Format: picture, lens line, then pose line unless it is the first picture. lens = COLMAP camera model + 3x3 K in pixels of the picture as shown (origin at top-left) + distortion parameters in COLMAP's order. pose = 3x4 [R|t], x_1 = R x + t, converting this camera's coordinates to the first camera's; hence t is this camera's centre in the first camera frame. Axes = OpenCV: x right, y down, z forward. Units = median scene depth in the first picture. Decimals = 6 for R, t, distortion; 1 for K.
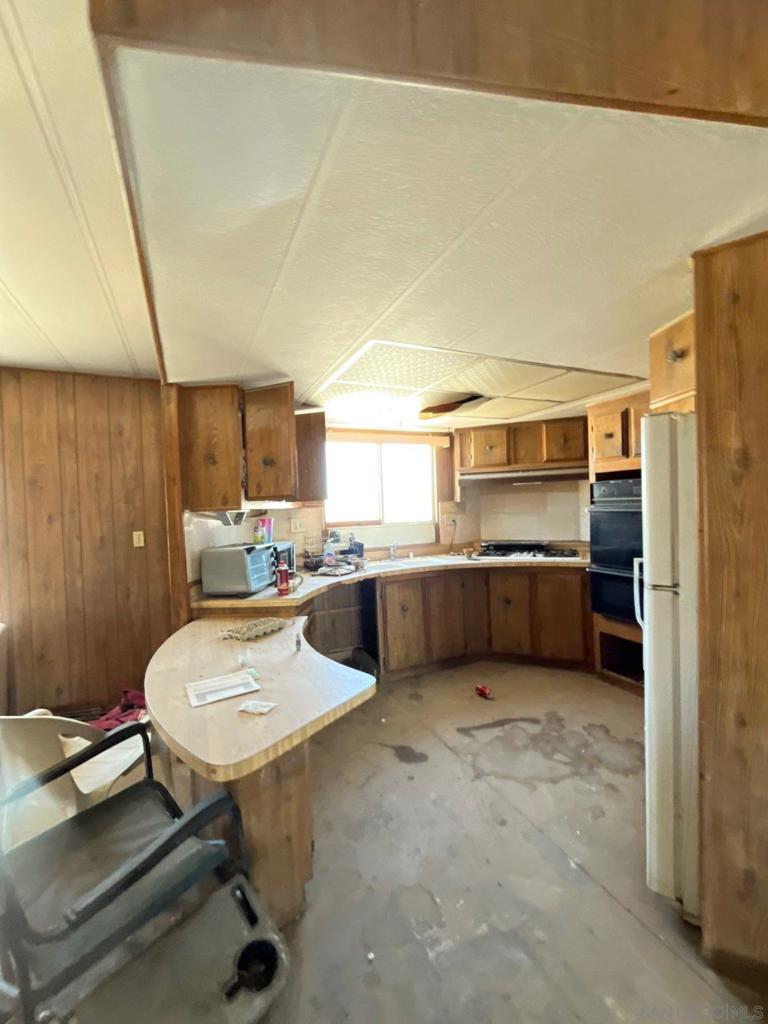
lens RADIAL K [[420.3, 0, 383.4], [0, 420.3, 511.2], [0, 0, 1]] dist [0.000912, -0.000798]
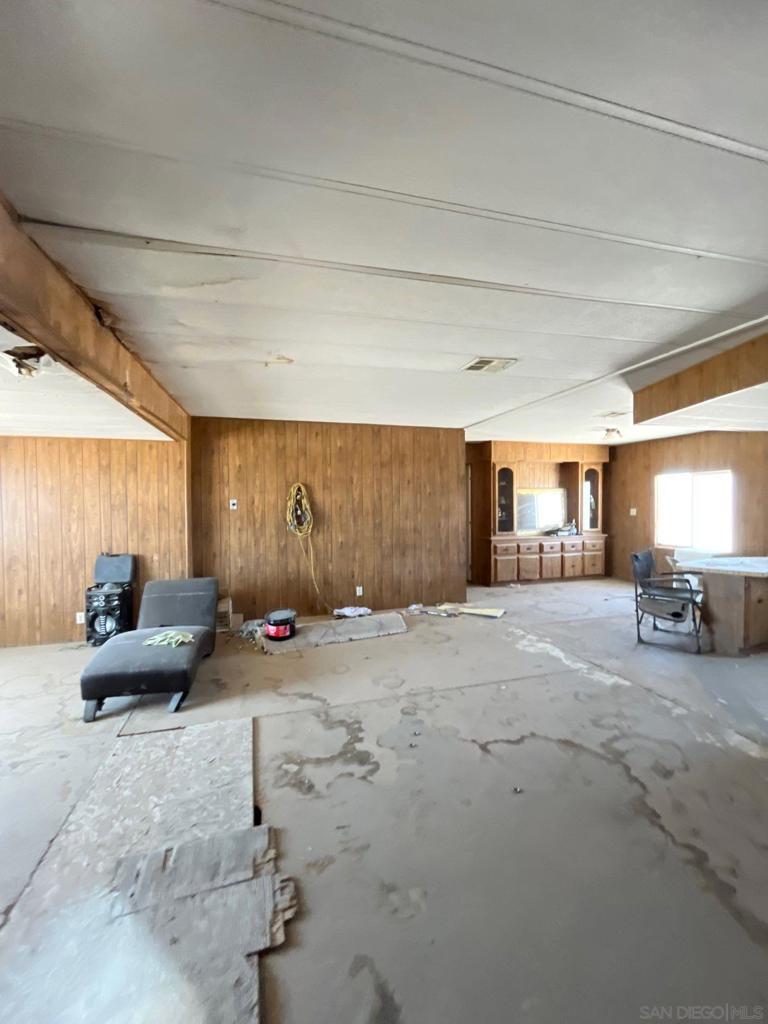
lens RADIAL K [[420.3, 0, 384.4], [0, 420.3, 511.1], [0, 0, 1]] dist [0.000912, -0.000798]
pose [[-0.146960, 0.050607, -0.987847, 1.269912], [-0.003549, 0.998657, 0.051689, -0.028318], [0.989136, 0.011102, -0.146583, -0.367973]]
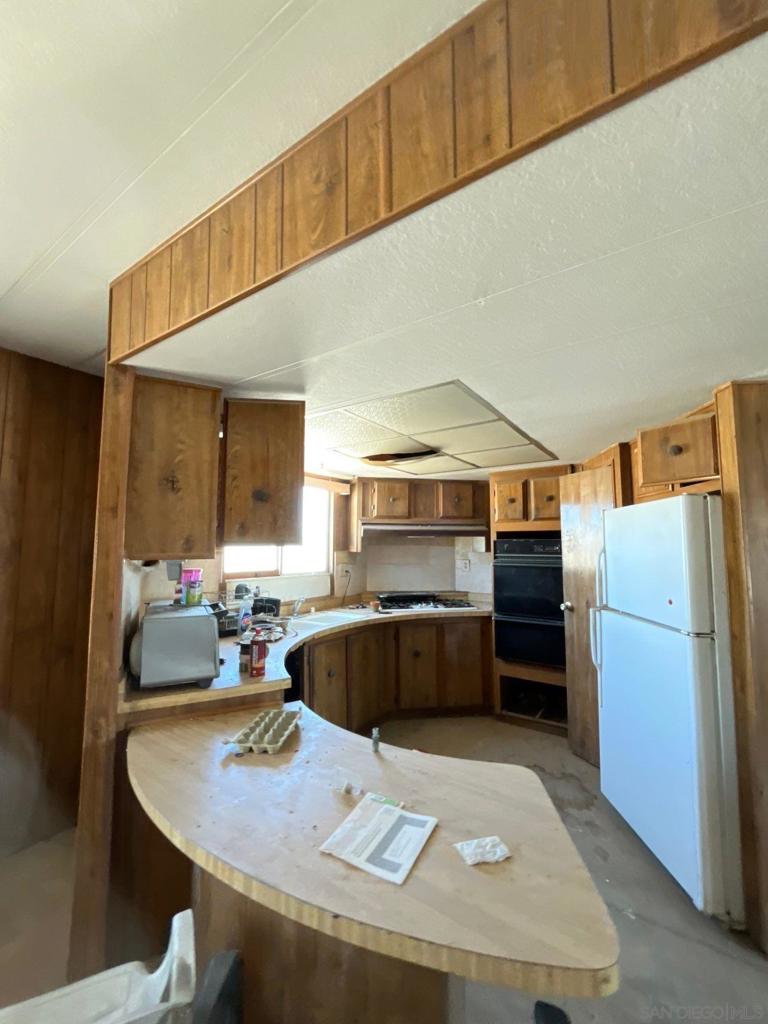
lens RADIAL K [[420.3, 0, 381.4], [0, 420.3, 511.6], [0, 0, 1]] dist [0.000912, -0.000798]
pose [[0.859495, 0.079337, 0.504950, -0.363264], [-0.023219, 0.992921, -0.116483, -0.004324], [-0.510617, 0.088392, 0.855253, 0.187366]]
